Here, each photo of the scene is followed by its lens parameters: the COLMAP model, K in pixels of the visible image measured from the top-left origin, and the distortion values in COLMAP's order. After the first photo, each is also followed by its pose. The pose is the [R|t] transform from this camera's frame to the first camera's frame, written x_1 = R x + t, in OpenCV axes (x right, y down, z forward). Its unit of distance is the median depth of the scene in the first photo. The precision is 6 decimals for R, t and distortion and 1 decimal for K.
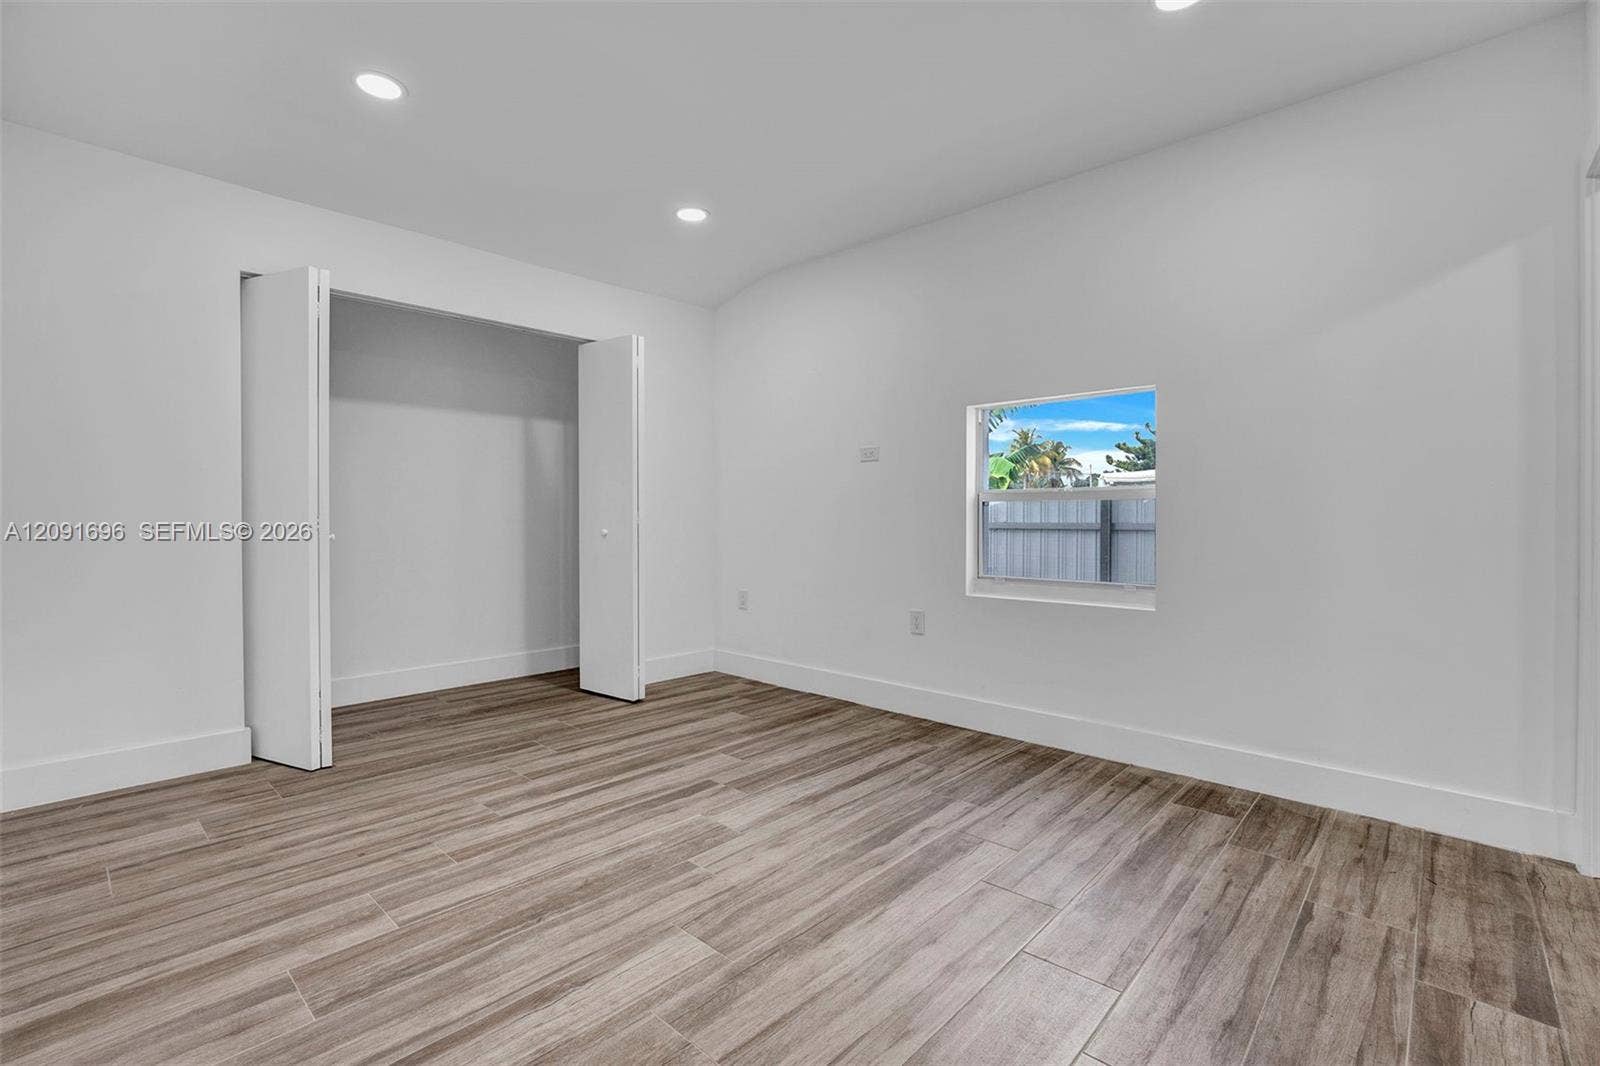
lens RADIAL K [[720.9, 0, 799.3], [0, 720.9, 532.1], [0, 0, 1]] dist [-0.016266, 0.000849]
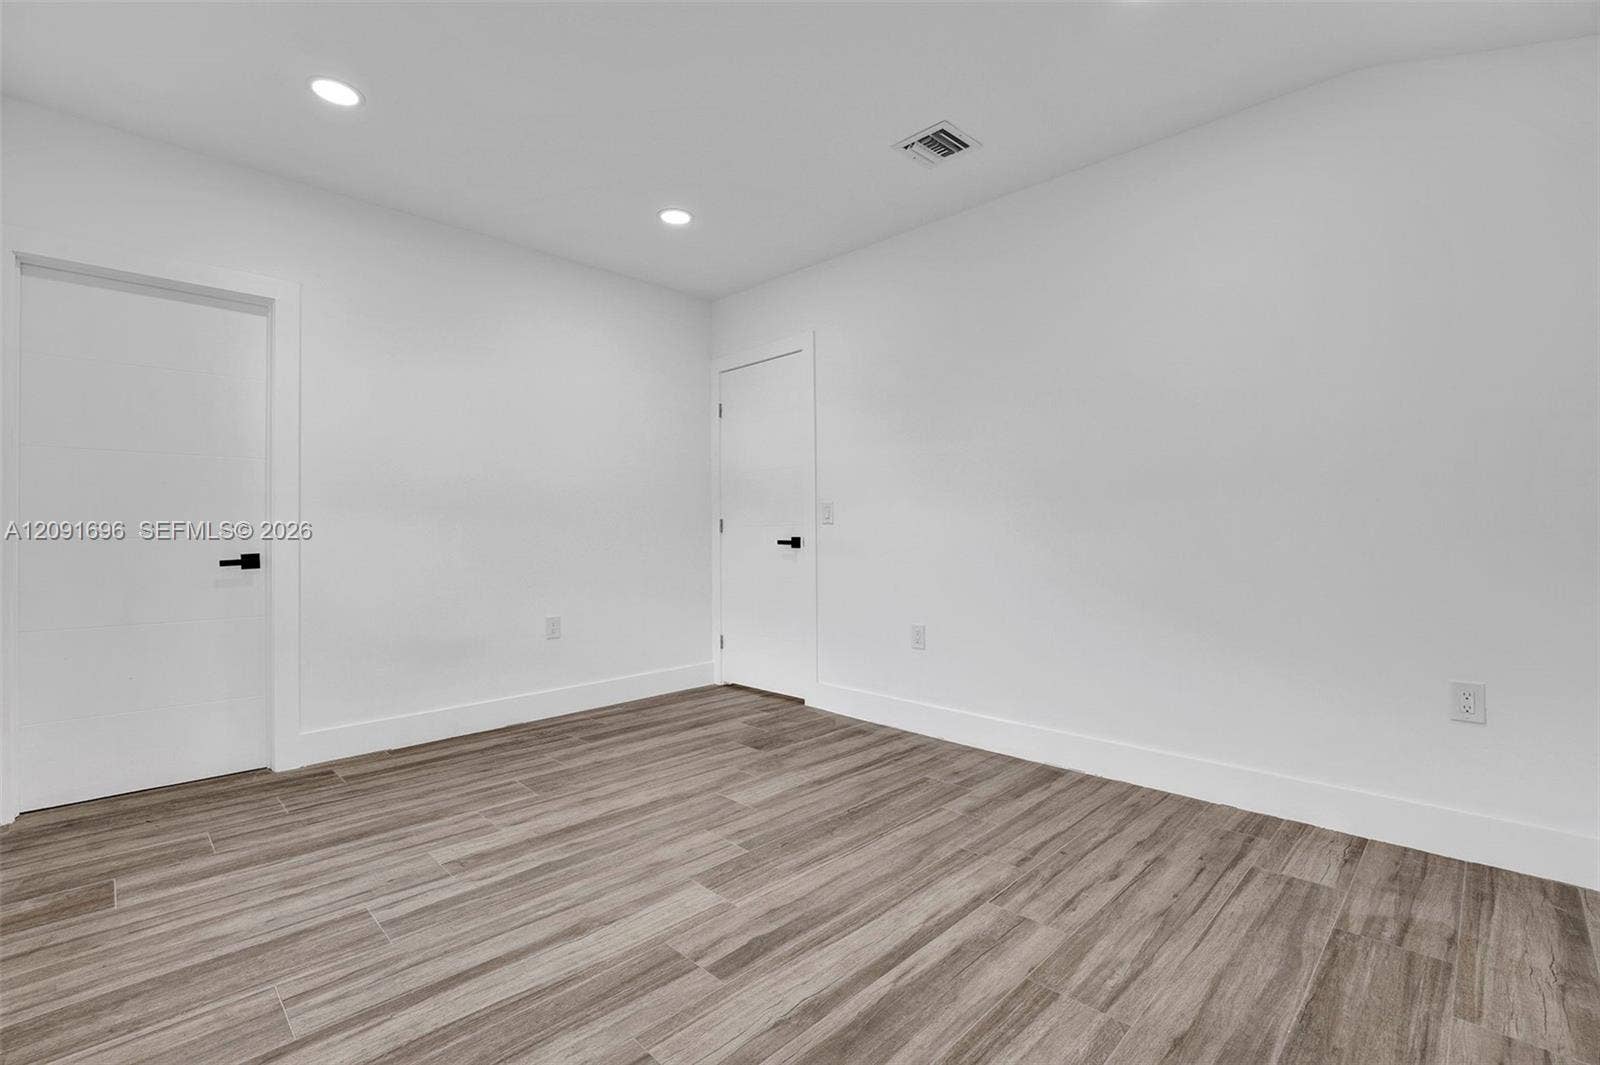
lens RADIAL K [[720.9, 0, 800.7], [0, 720.9, 527.1], [0, 0, 1]] dist [-0.016266, 0.000849]
pose [[-0.999155, 0.001568, 0.041080, -0.262883], [0.002145, 0.999900, 0.014011, -0.033831], [-0.041054, 0.014088, -0.999058, 1.944655]]
